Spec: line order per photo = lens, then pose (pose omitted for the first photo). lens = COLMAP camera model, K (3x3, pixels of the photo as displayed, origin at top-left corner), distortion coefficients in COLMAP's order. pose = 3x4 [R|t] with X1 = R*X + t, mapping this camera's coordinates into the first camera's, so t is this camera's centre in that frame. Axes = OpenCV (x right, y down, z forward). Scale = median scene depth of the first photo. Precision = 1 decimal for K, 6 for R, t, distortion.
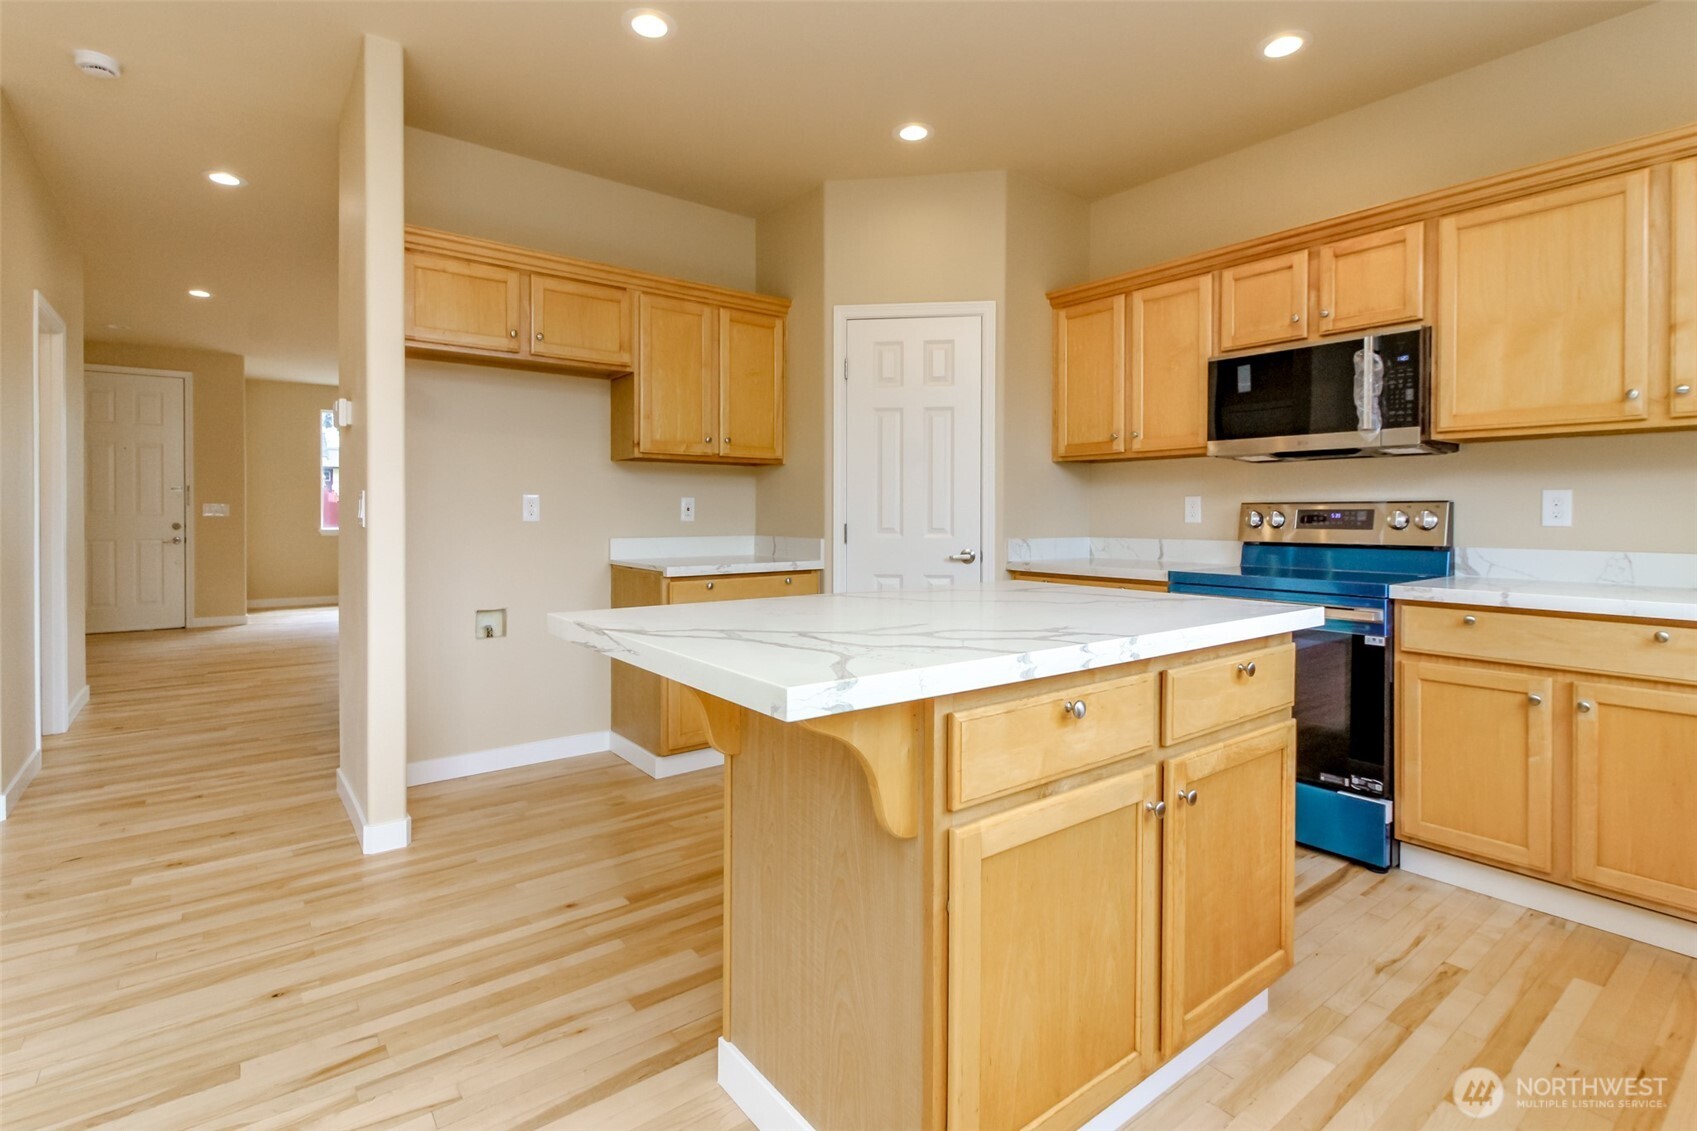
lens RADIAL K [[775.6, 0, 794.9], [0, 775.6, 518.4], [0, 0, 1]] dist [0.013044, -0.008414]
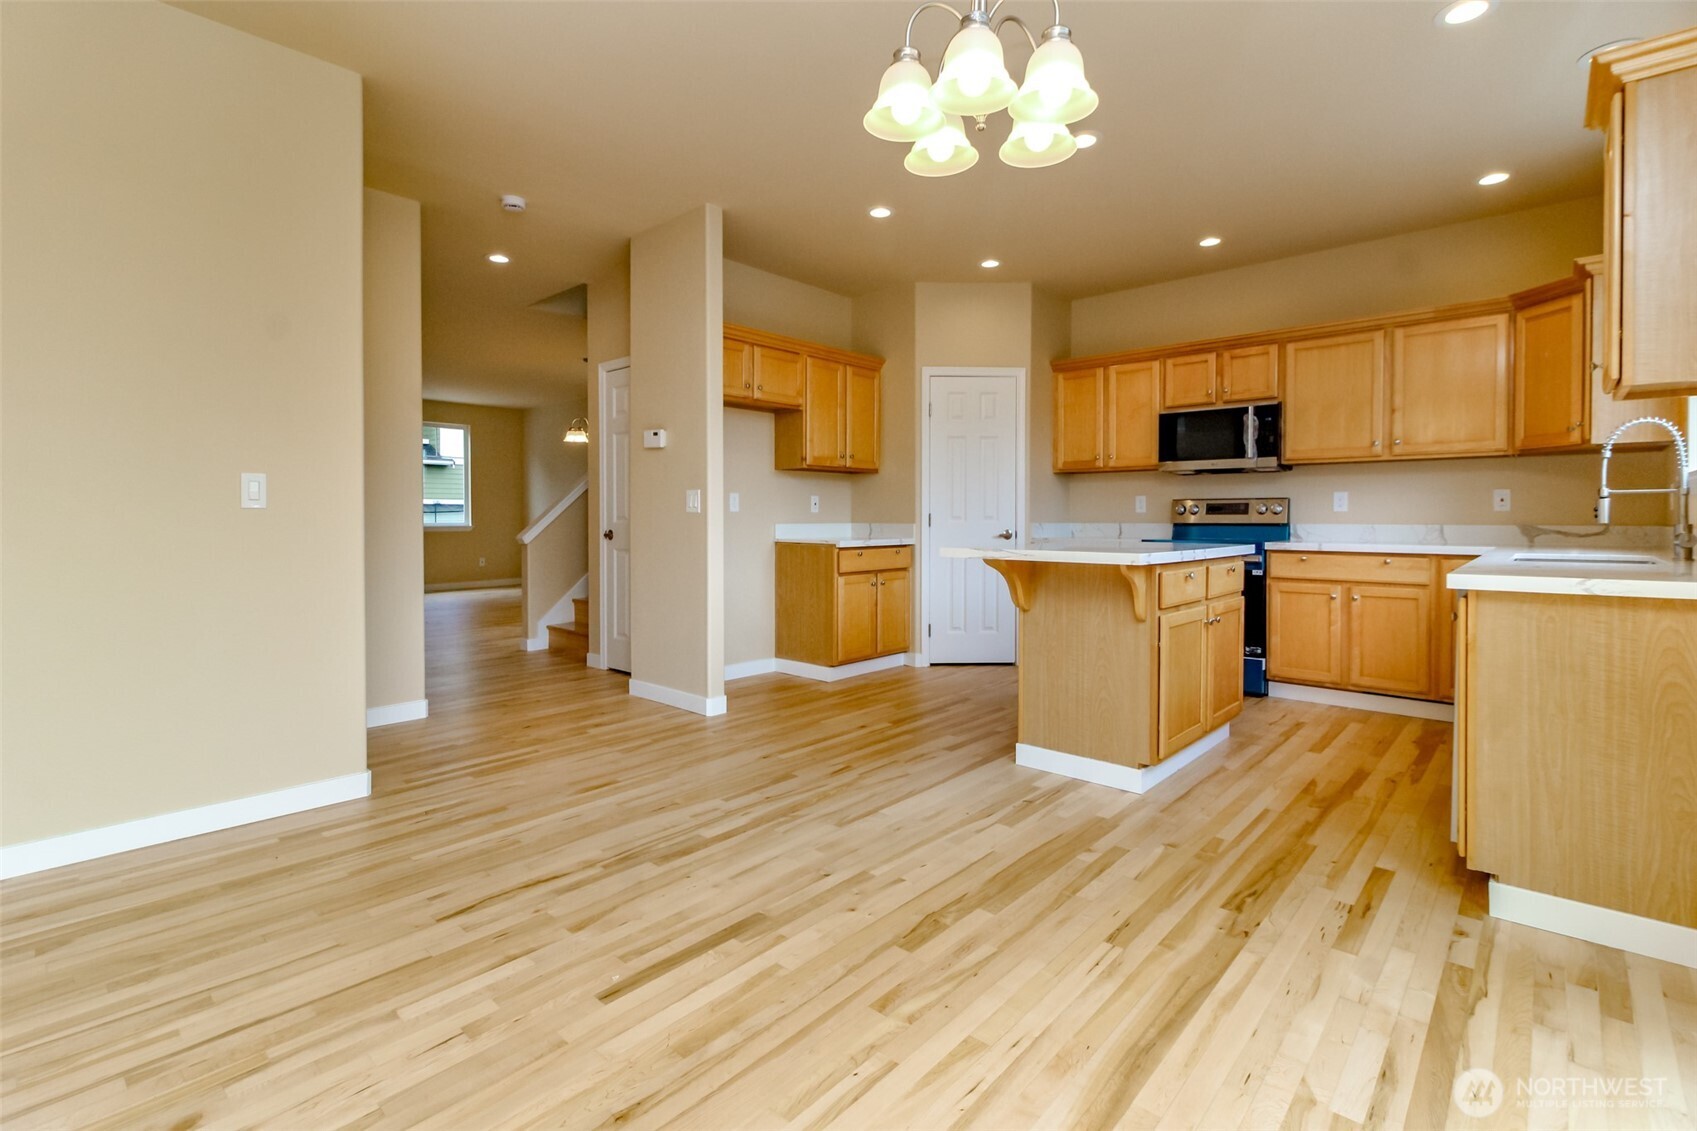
lens RADIAL K [[775.6, 0, 804.8], [0, 775.6, 528.5], [0, 0, 1]] dist [0.013044, -0.008414]
pose [[0.981629, -0.005184, 0.190728, -0.596089], [0.003490, 0.999951, 0.009219, 0.027764], [-0.190767, -0.008384, 0.981600, -0.548374]]
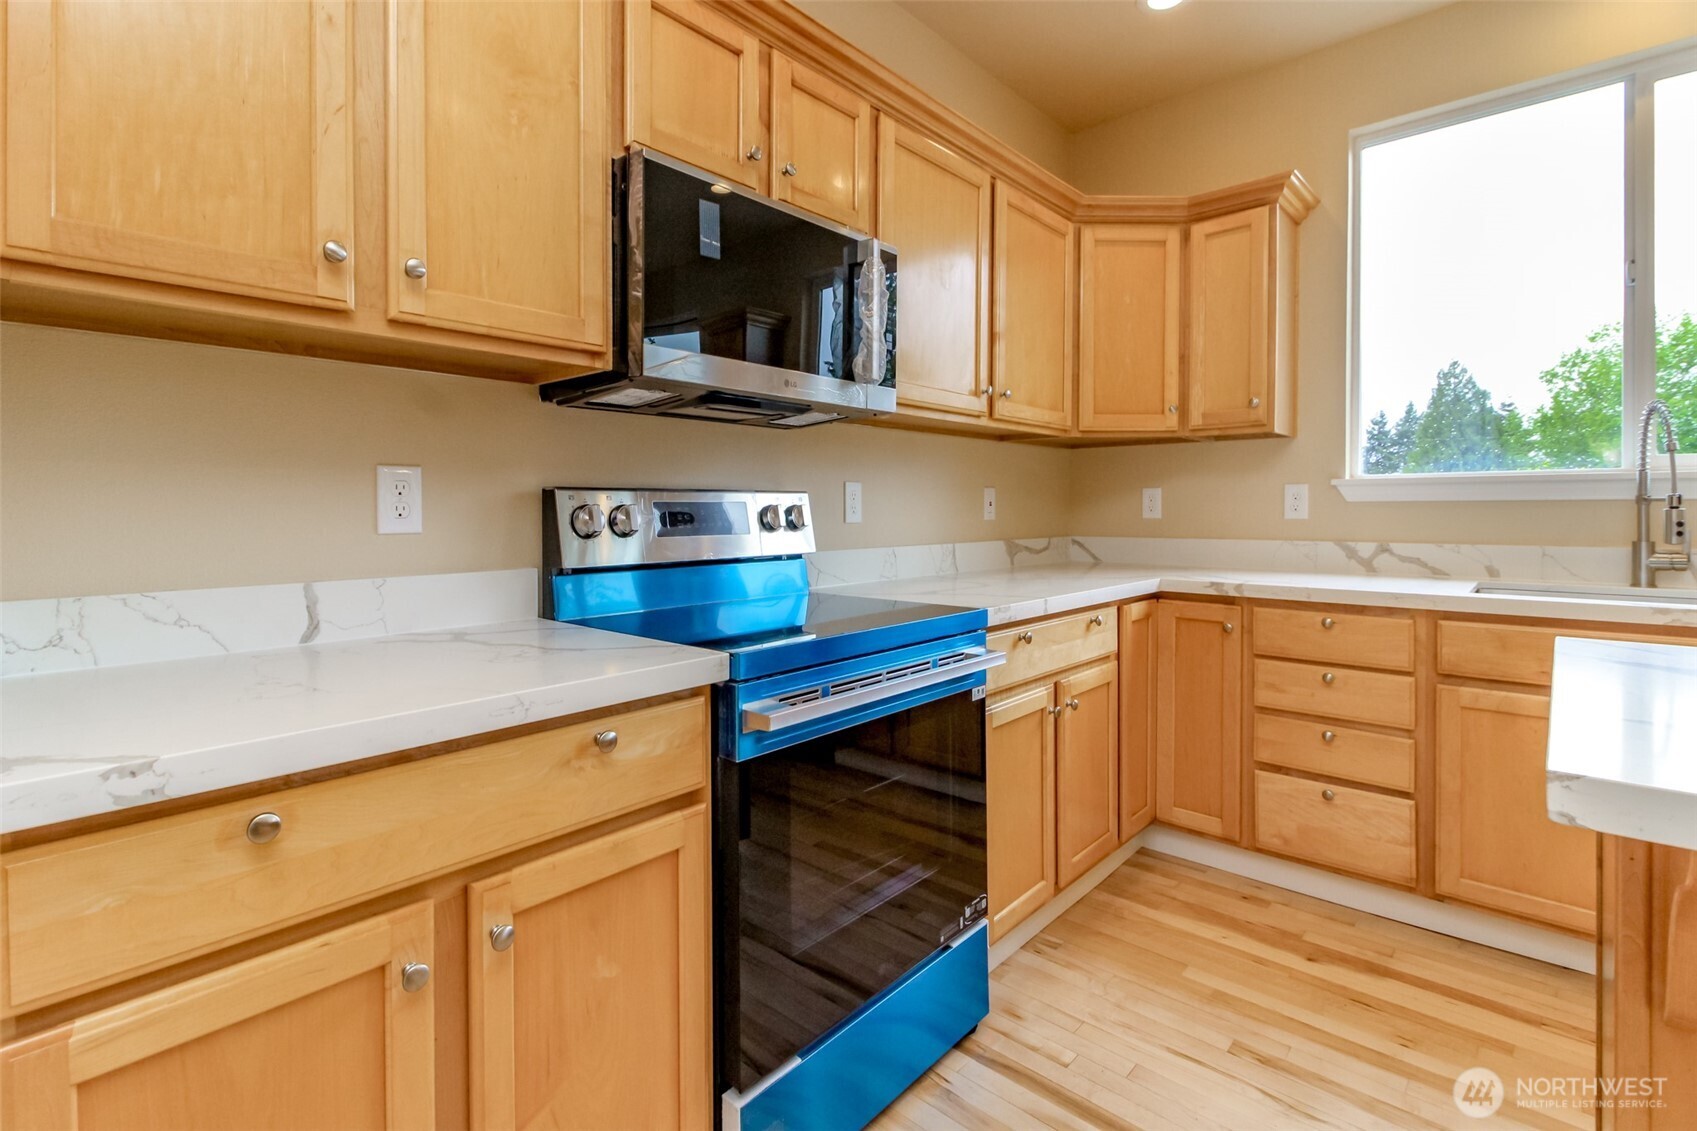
lens RADIAL K [[775.6, 0, 877.6], [0, 775.6, 514.7], [0, 0, 1]] dist [0.013044, -0.008414]
pose [[-0.223837, -0.004759, 0.974615, 0.087714], [0.012276, 0.999895, 0.007702, -0.005226], [-0.974549, 0.013688, -0.223755, 1.097622]]
